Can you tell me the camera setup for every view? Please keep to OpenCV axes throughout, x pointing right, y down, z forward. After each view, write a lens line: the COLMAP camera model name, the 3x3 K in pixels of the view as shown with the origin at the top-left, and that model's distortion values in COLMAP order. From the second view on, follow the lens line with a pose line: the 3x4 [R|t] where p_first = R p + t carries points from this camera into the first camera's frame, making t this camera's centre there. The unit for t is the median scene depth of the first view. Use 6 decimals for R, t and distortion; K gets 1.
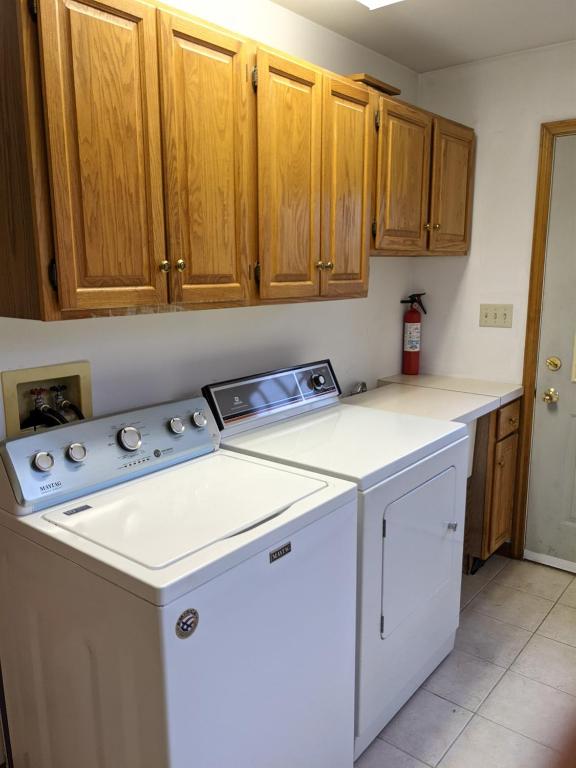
lens RADIAL K [[609.0, 0, 287.7], [0, 609.0, 380.9], [0, 0, 1]] dist [0.063492, -0.082274]
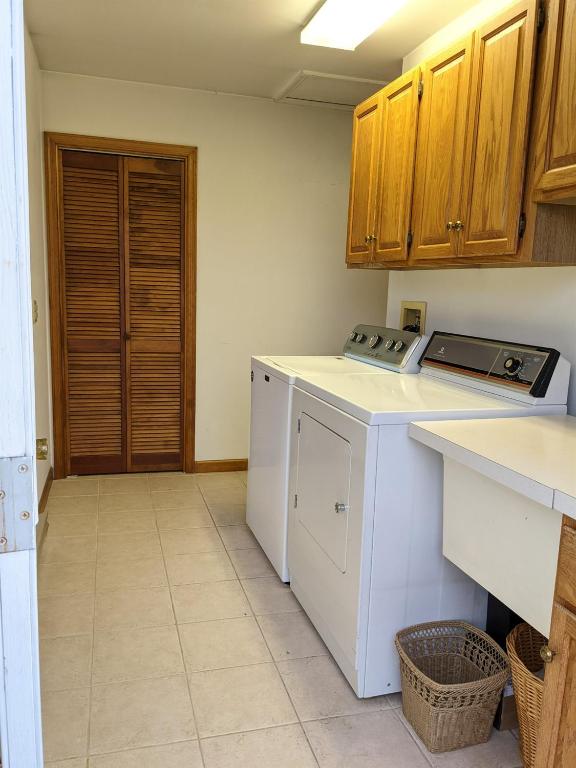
lens RADIAL K [[609.0, 0, 287.5], [0, 609.0, 385.9], [0, 0, 1]] dist [0.063492, -0.082274]
pose [[-0.556432, 0.138158, -0.819327, 1.064609], [-0.170675, 0.946047, 0.275437, -0.178858], [0.813175, 0.293101, -0.502830, 1.394166]]
